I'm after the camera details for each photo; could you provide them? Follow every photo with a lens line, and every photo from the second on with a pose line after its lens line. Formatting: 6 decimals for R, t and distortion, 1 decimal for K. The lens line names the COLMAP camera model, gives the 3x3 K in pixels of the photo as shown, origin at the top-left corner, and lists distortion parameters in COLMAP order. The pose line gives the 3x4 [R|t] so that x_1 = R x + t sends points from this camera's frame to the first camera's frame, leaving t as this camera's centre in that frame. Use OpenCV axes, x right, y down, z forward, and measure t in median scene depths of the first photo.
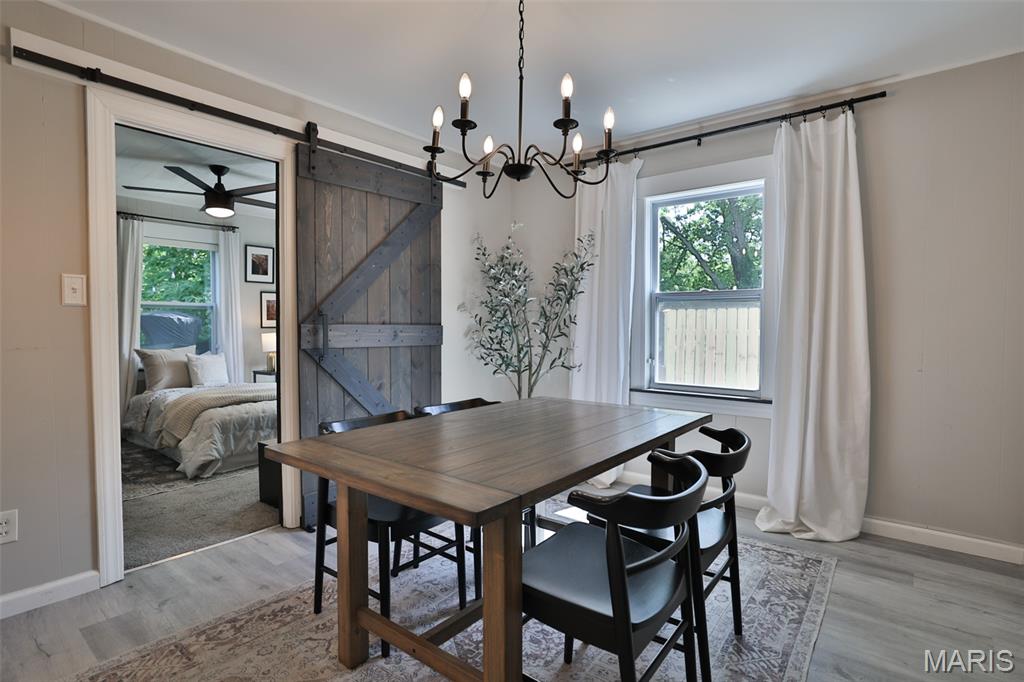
lens RADIAL K [[510.0, 0, 510.5], [0, 510.0, 339.0], [0, 0, 1]] dist [-0.041481, 0.017580]
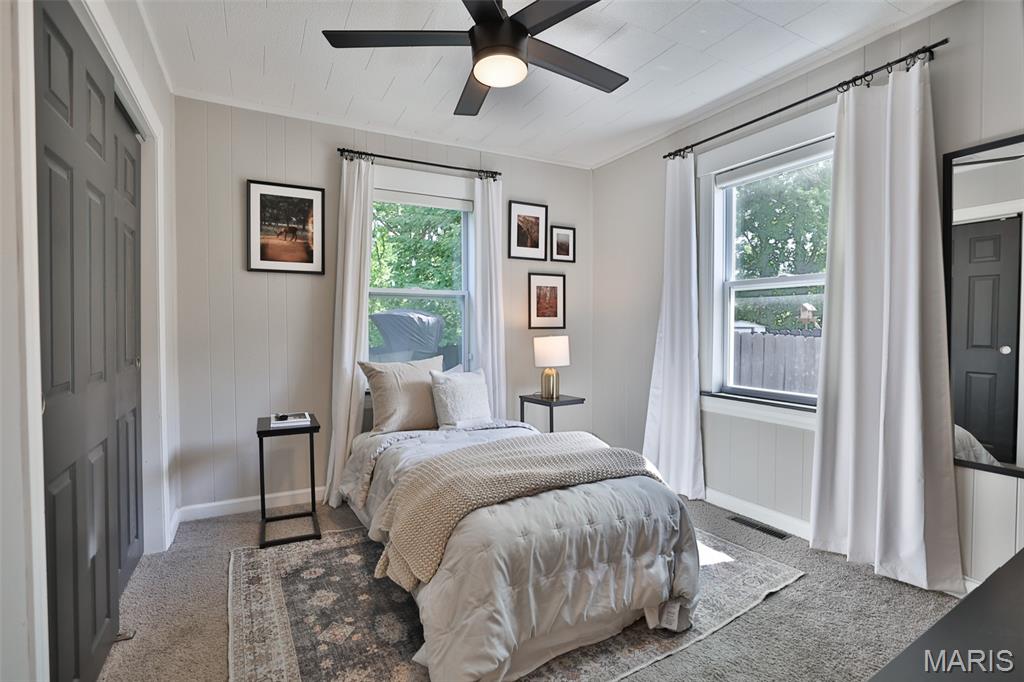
lens RADIAL K [[481.4, 0, 516.4], [0, 481.4, 339.8], [0, 0, 1]] dist [-0.047467, 0.018655]
pose [[0.926953, 0.003735, -0.375159, -0.329990], [-0.005947, 0.999971, -0.004739, -0.005272], [0.375131, 0.006624, 0.926948, 0.500317]]
